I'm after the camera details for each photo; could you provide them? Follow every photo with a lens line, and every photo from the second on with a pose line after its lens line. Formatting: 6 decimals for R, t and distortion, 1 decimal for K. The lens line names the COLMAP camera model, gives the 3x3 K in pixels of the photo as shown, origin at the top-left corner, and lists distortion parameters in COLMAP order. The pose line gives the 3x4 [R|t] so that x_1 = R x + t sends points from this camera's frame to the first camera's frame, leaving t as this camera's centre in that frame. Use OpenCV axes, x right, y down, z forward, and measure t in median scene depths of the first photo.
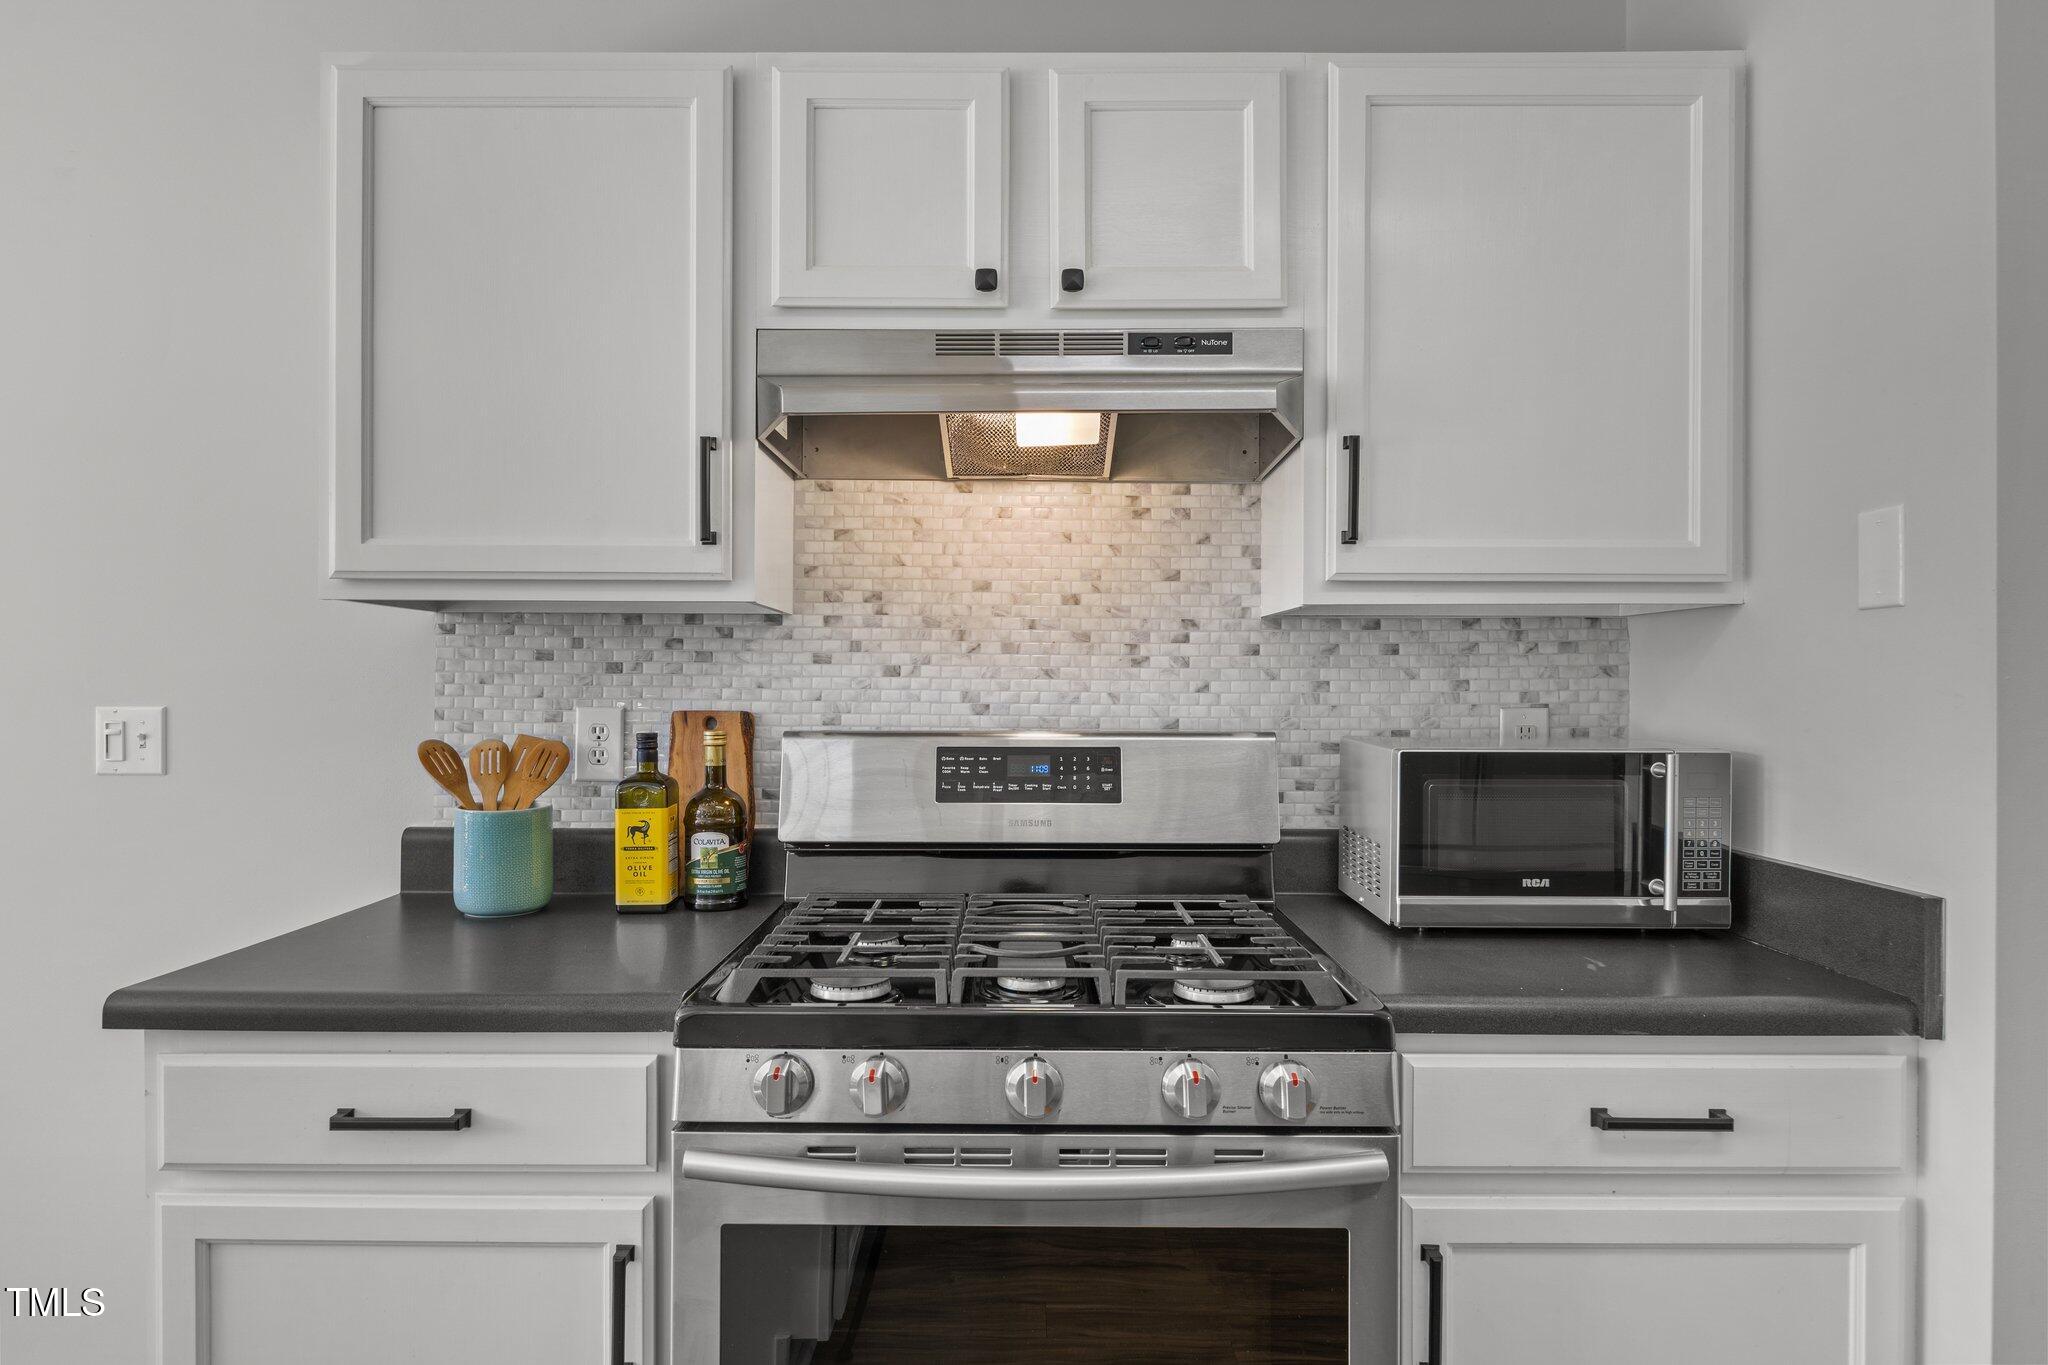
lens RADIAL K [[1151.6, 0, 1023.4], [0, 1151.6, 685.7], [0, 0, 1]] dist [0.002791, -0.000984]
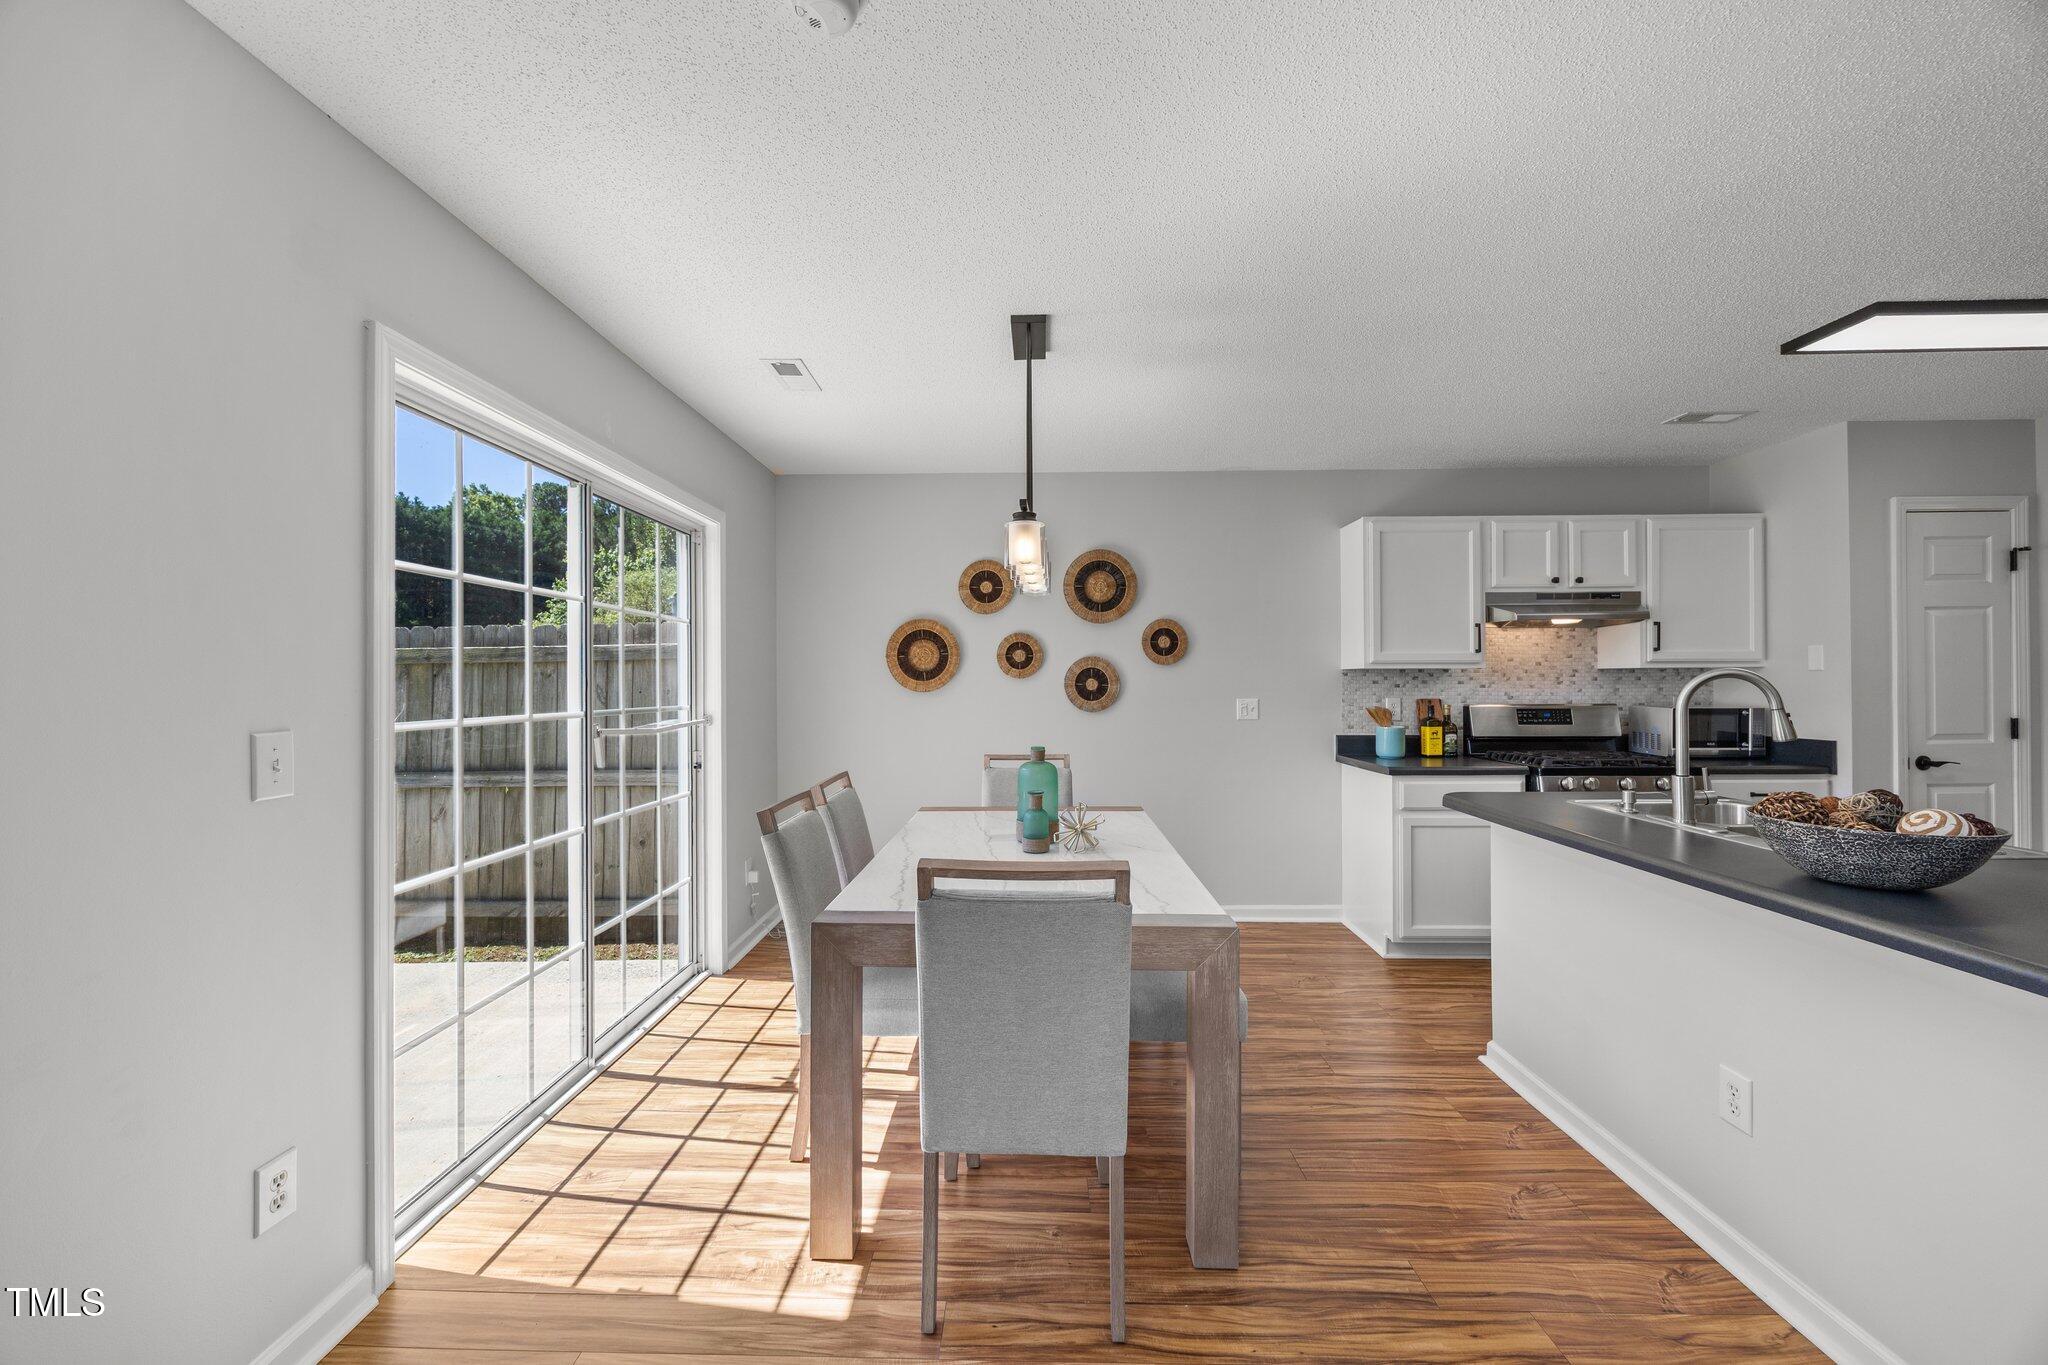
lens RADIAL K [[787.9, 0, 1002.1], [0, 787.9, 680.9], [0, 0, 1]] dist [-0.006264, 0.000577]
pose [[0.999545, -0.006692, -0.029415, -1.680554], [0.006550, 0.999966, -0.004924, -0.030535], [0.029447, 0.004729, 0.999555, -1.509735]]
